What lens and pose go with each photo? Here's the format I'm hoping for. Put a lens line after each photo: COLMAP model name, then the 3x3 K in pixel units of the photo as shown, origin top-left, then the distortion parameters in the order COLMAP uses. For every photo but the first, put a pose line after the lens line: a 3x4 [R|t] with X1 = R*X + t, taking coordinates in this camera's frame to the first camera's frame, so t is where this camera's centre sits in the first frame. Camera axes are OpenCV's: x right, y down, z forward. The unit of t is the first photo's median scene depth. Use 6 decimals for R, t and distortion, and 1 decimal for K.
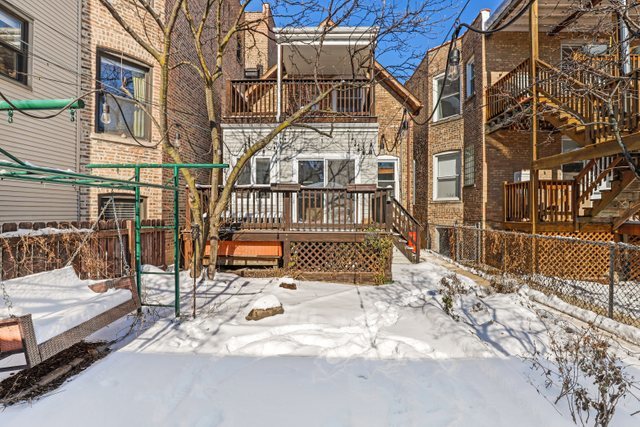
lens RADIAL K [[294.8, 0, 320.6], [0, 294.8, 213.1], [0, 0, 1]] dist [-0.017933, 0.004895]
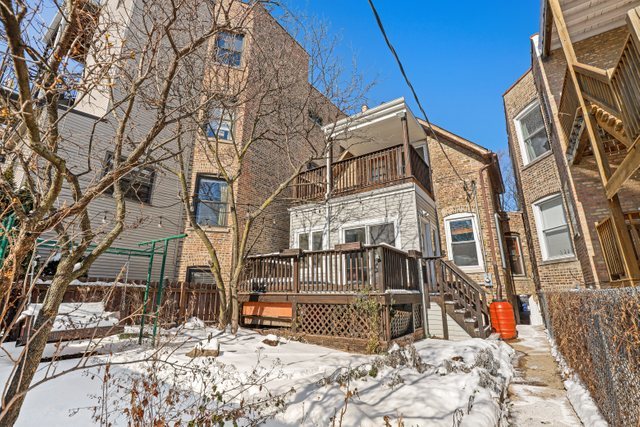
lens RADIAL K [[294.8, 0, 326.3], [0, 294.8, 214.3], [0, 0, 1]] dist [-0.017933, 0.004895]
pose [[0.845233, -0.145607, -0.514179, 0.560976], [0.005926, 0.964659, -0.263434, 0.063970], [0.534365, 0.219617, 0.816224, 0.102109]]
